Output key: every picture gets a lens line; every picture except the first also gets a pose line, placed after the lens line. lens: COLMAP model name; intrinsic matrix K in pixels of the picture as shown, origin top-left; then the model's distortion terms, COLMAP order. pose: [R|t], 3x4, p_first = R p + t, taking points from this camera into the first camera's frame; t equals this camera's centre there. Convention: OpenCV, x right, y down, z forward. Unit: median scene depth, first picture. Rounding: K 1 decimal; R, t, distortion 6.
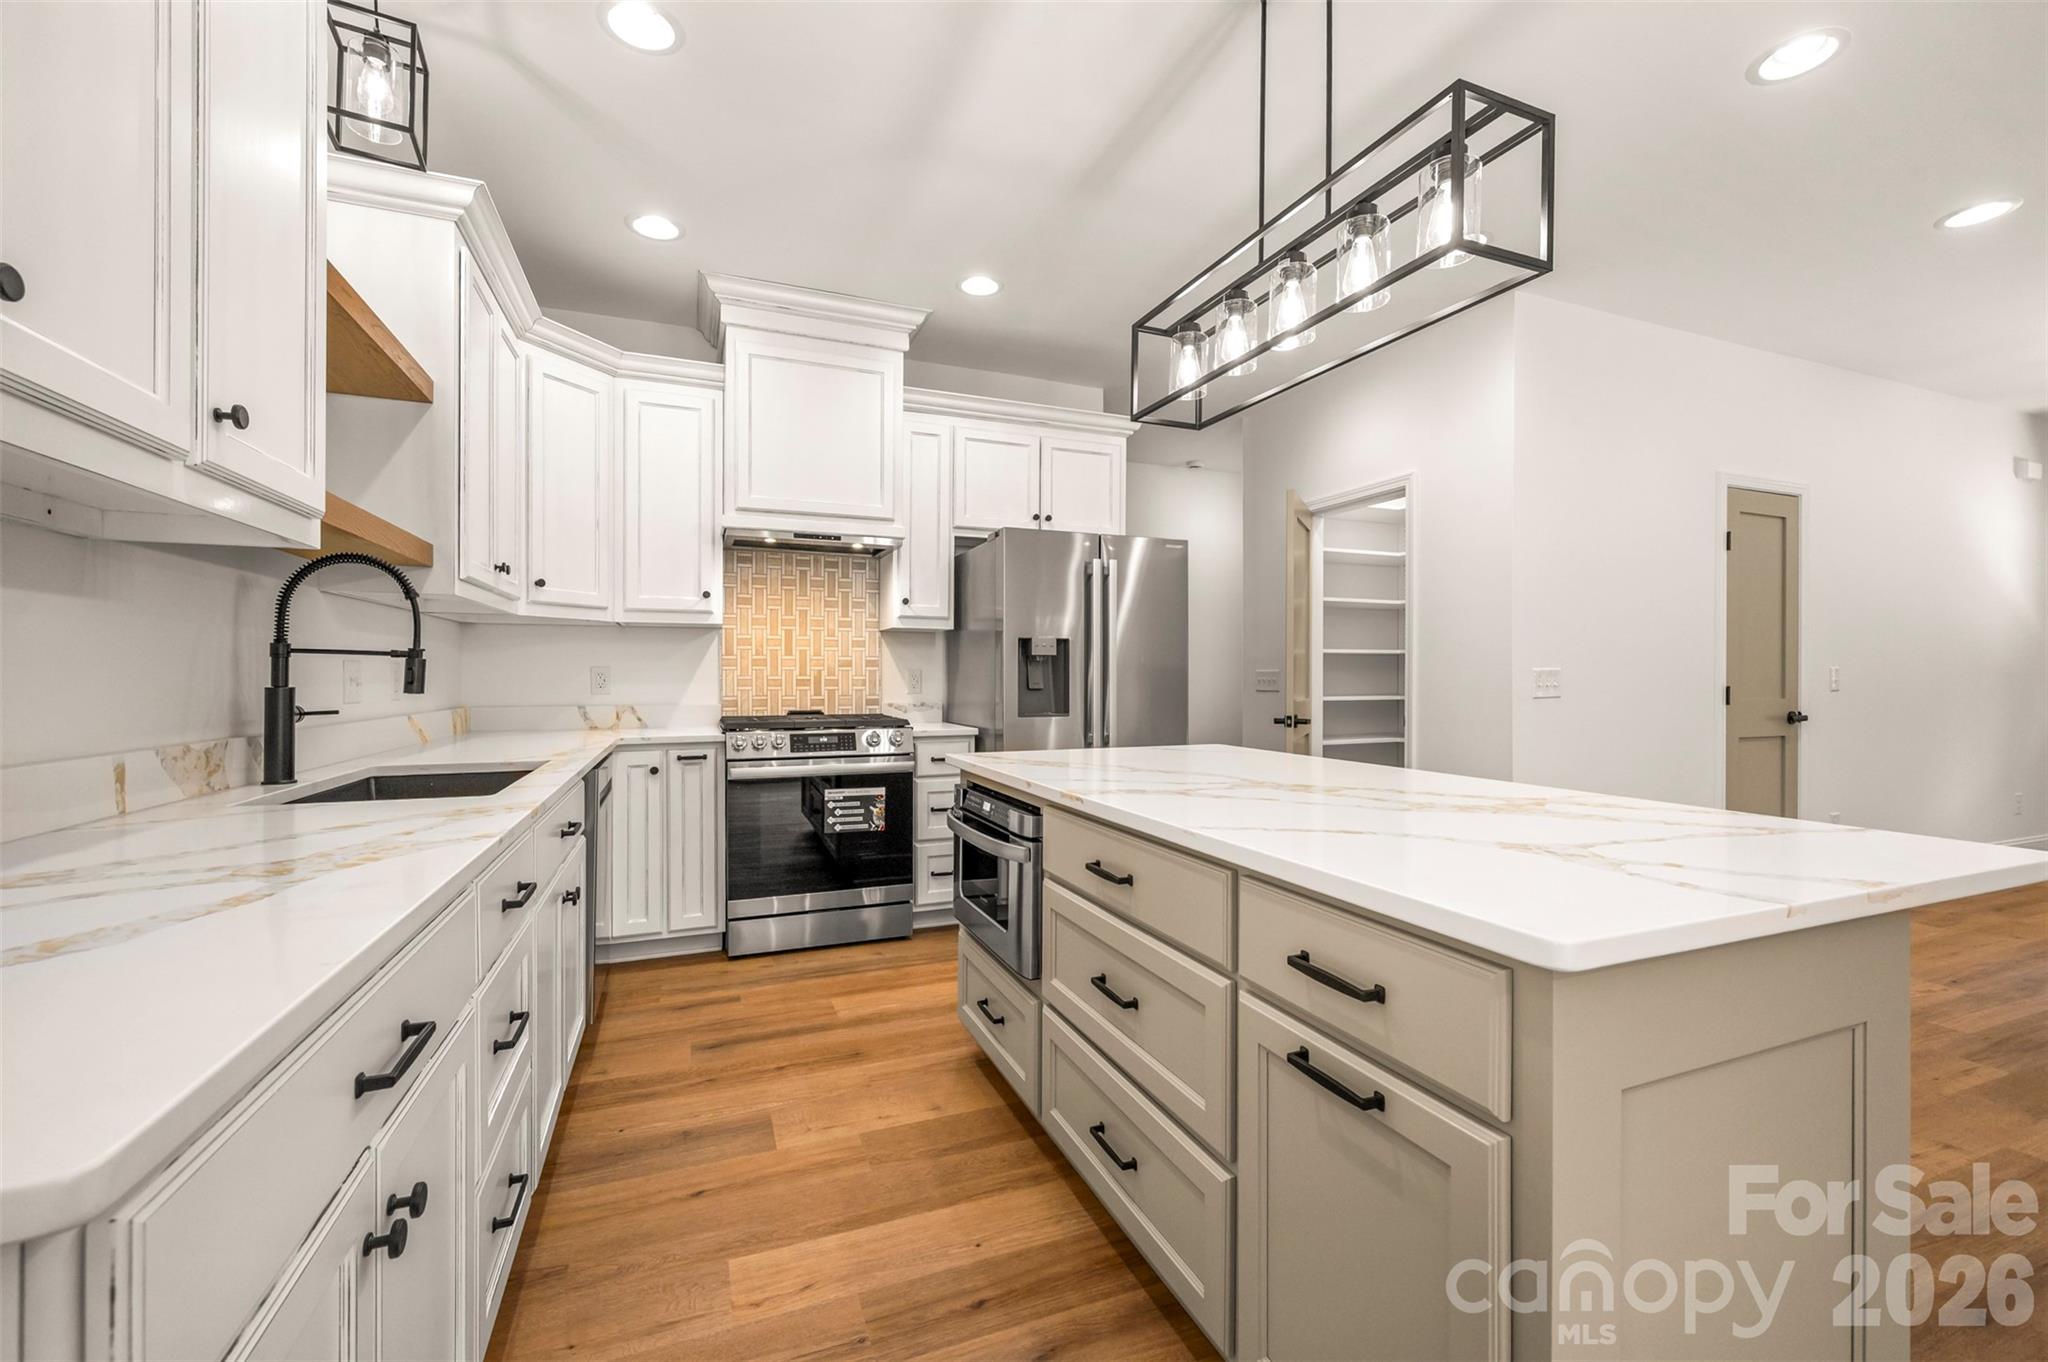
lens RADIAL K [[834.8, 0, 1025.1], [0, 834.8, 677.4], [0, 0, 1]] dist [-0.000798, -0.000014]
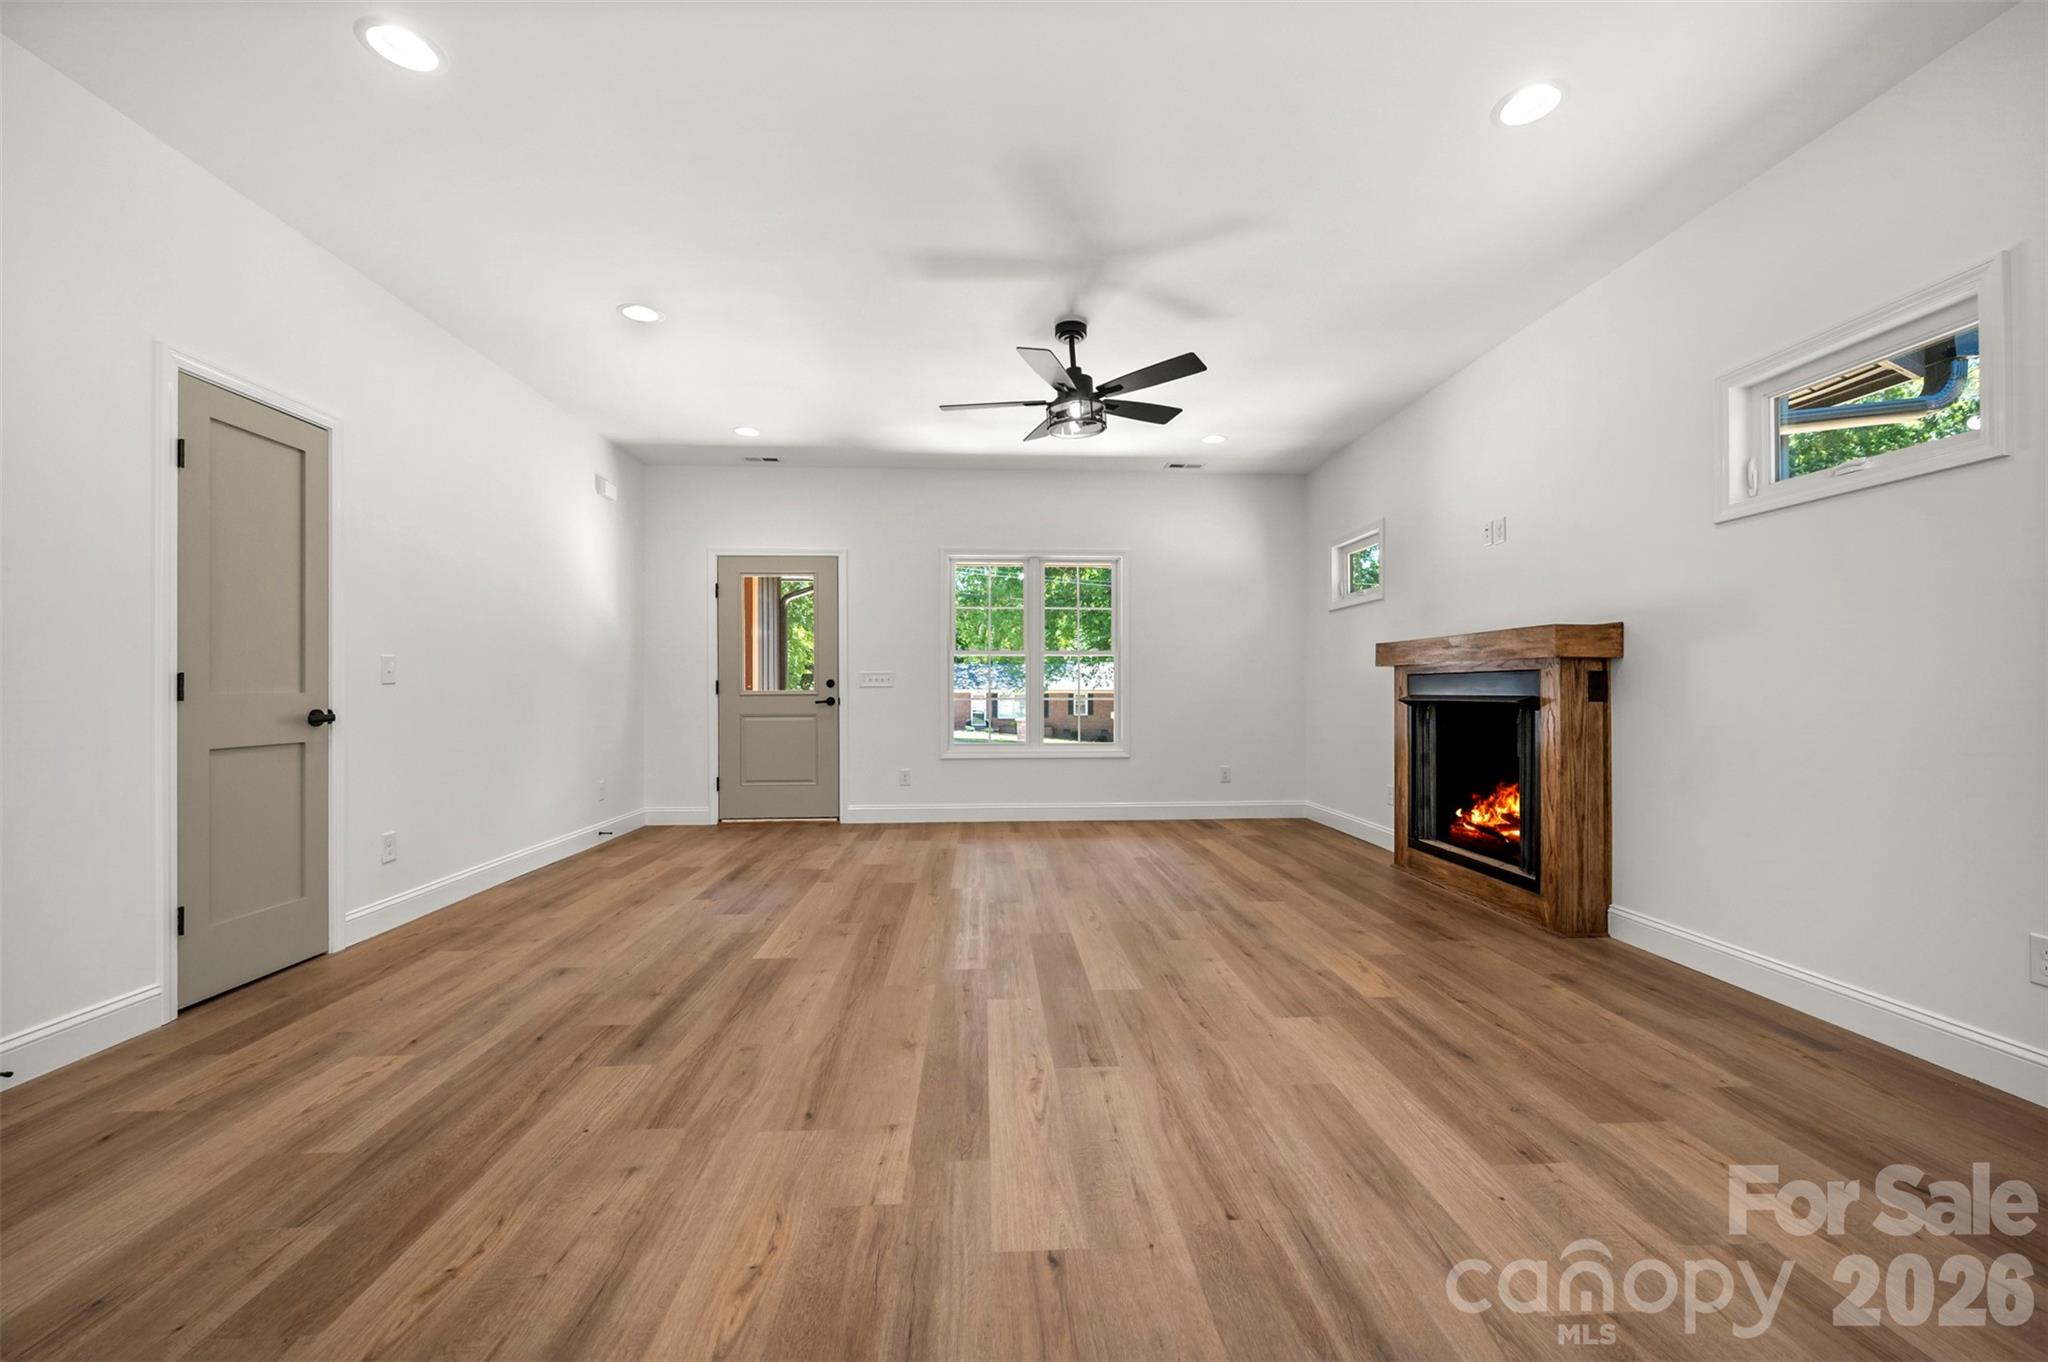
lens RADIAL K [[817.5, 0, 1028.9], [0, 817.5, 684.8], [0, 0, 1]] dist [-0.000503, -0.000047]
pose [[0.315440, 0.003671, 0.948938, 0.514530], [0.006282, 0.999963, -0.005957, 0.032949], [-0.948925, 0.007840, 0.315406, 0.184906]]
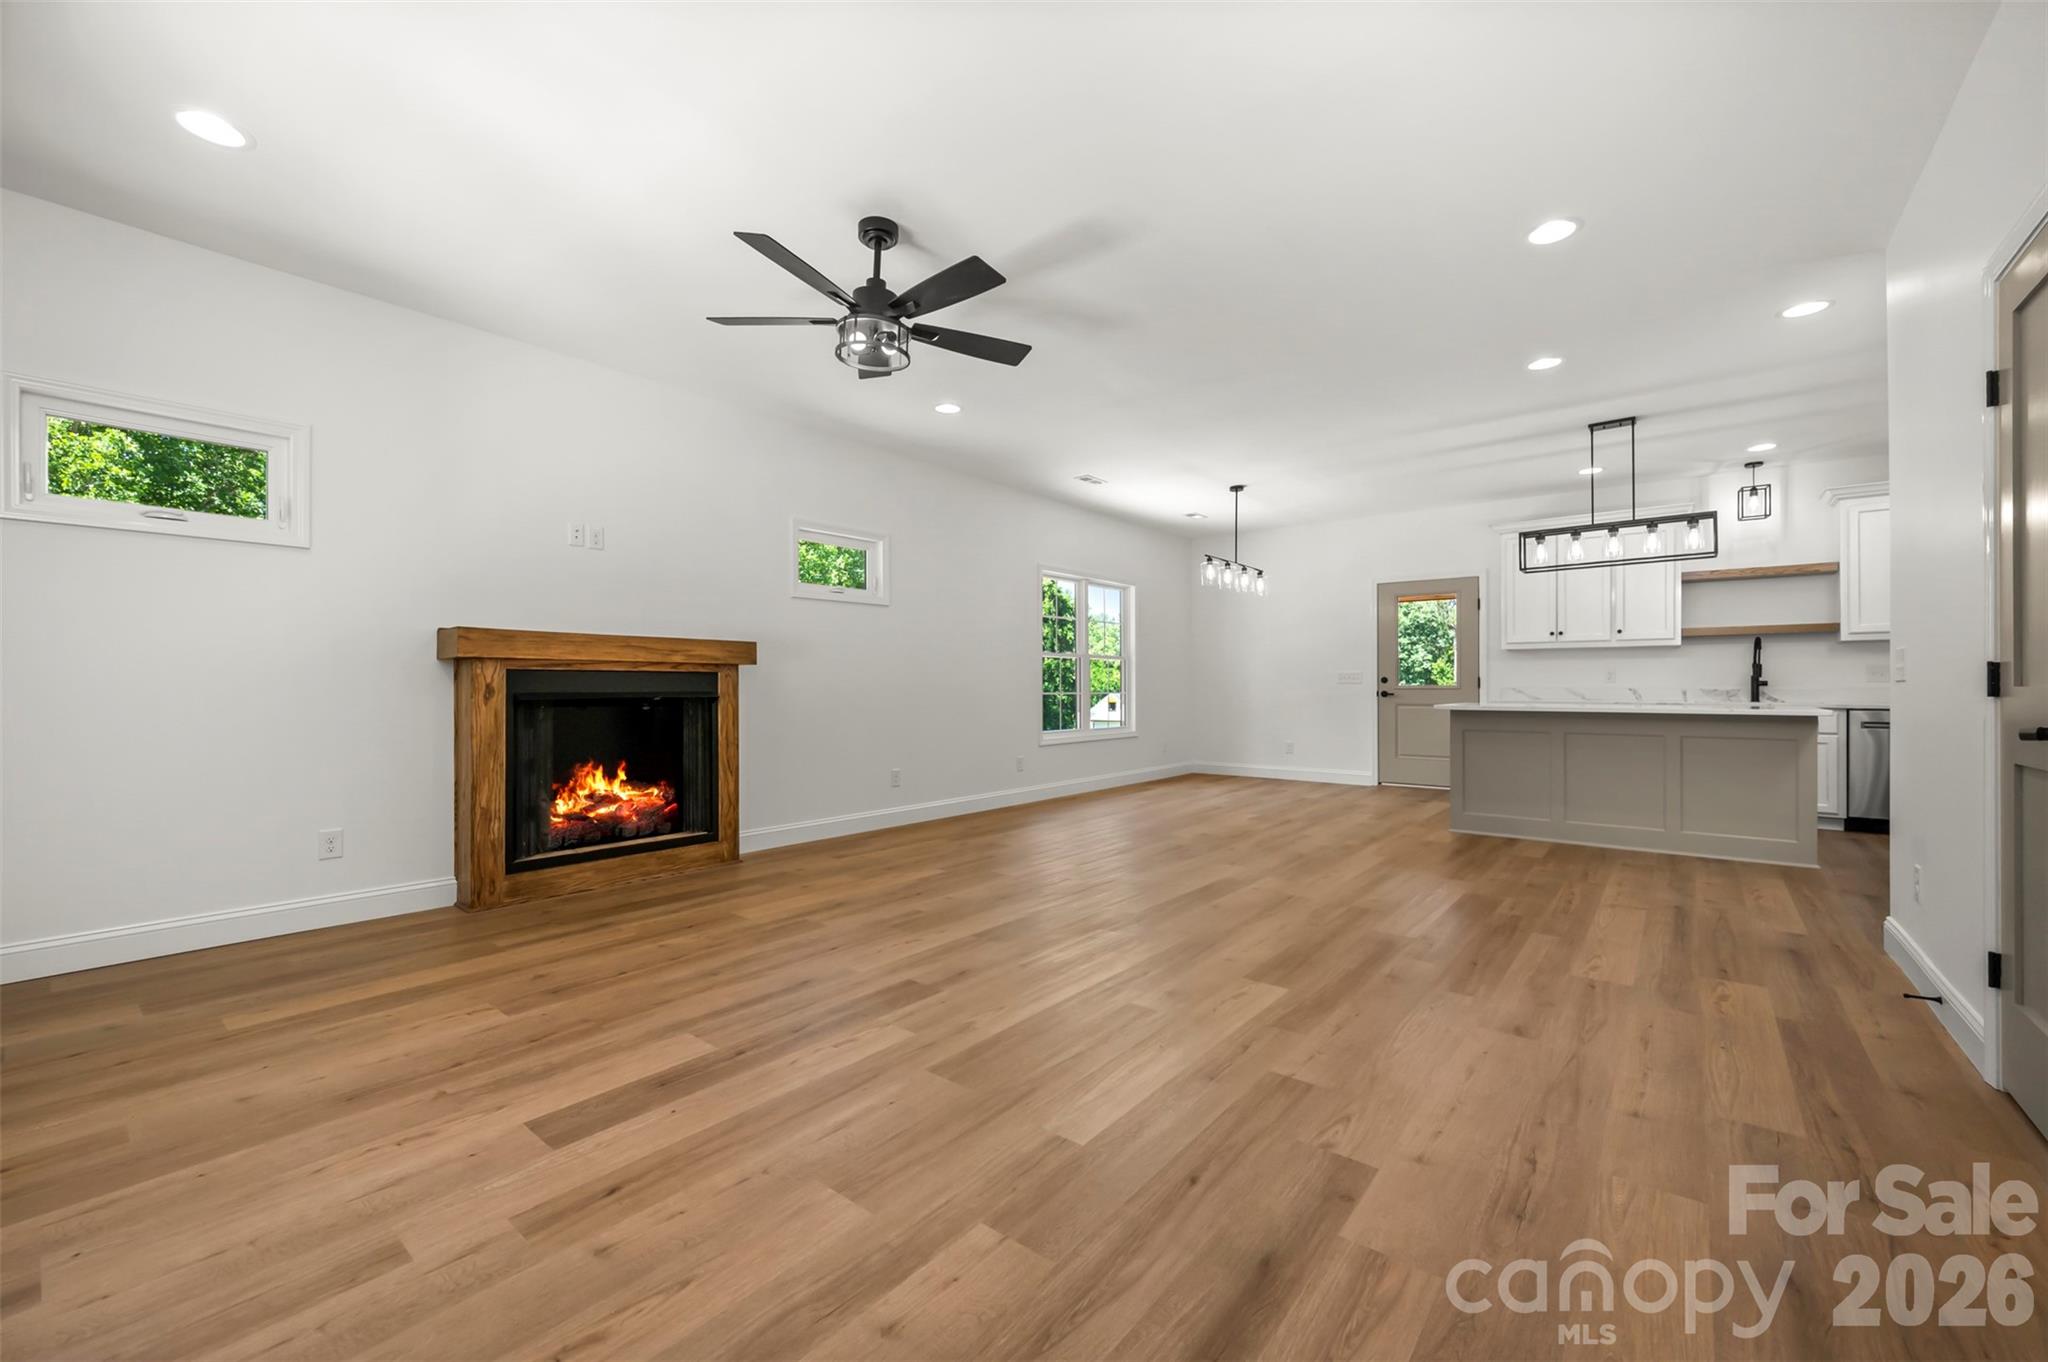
lens RADIAL K [[817.5, 0, 1028.9], [0, 817.5, 684.8], [0, 0, 1]] dist [-0.000503, -0.000047]
pose [[-0.871904, -0.001965, -0.489673, 1.908753], [-0.001839, 0.999998, -0.000737, 0.032534], [0.489673, 0.000258, -0.871906, 1.348666]]
